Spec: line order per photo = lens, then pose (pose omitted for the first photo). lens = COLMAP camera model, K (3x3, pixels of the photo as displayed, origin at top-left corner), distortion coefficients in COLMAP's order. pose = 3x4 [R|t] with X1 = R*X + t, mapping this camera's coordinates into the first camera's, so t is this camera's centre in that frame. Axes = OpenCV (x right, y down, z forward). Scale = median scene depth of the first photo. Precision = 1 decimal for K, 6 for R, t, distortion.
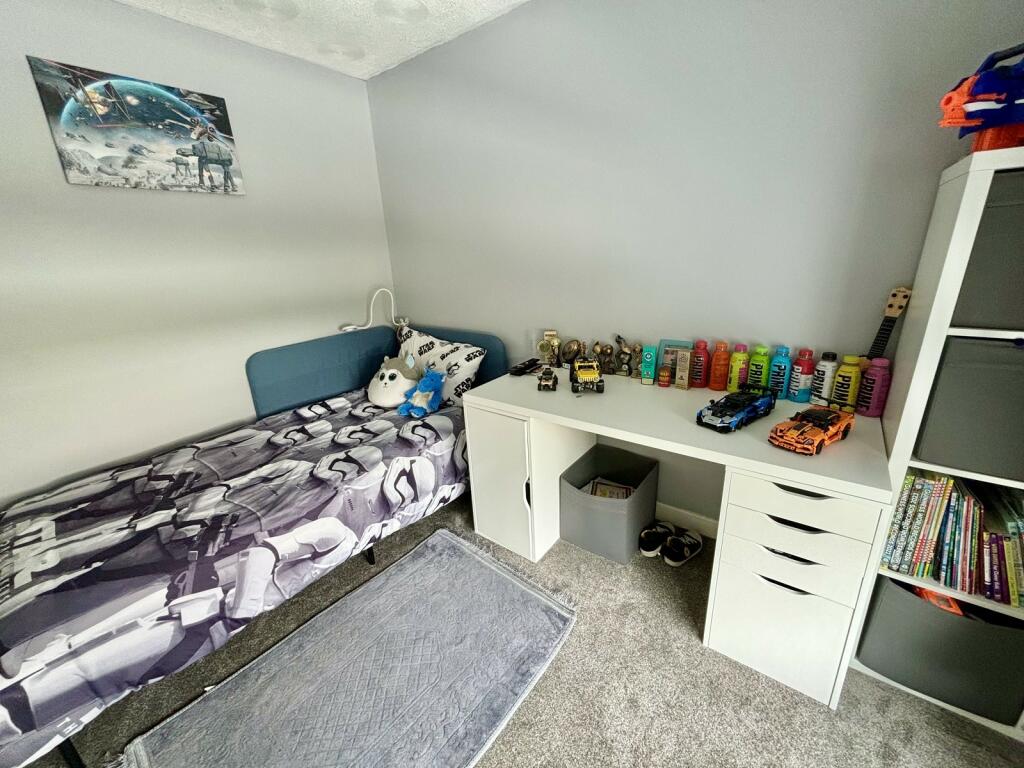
lens RADIAL K [[412.0, 0, 508.3], [0, 412.0, 382.9], [0, 0, 1]] dist [-0.005101, 0.001140]
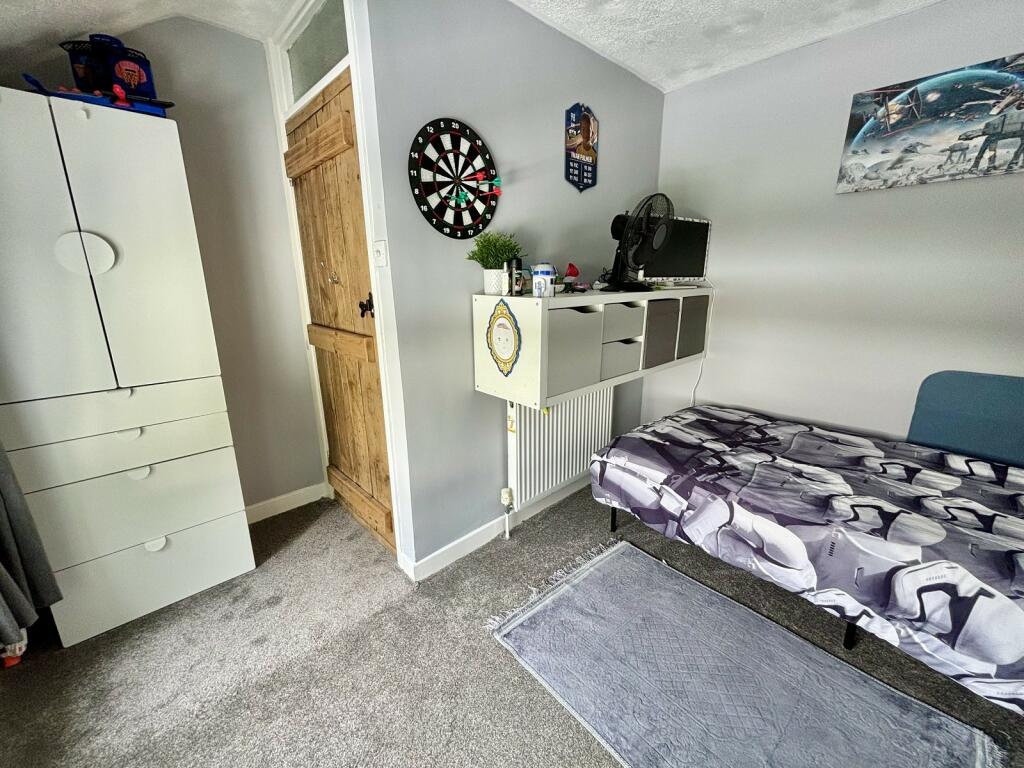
lens RADIAL K [[412.0, 0, 510.1], [0, 412.0, 380.8], [0, 0, 1]] dist [-0.005101, 0.001140]
pose [[-0.162032, 0.288136, -0.943782, 0.407403], [-0.290739, 0.900025, 0.324692, -0.091291], [0.942983, 0.327005, -0.062060, 0.322504]]
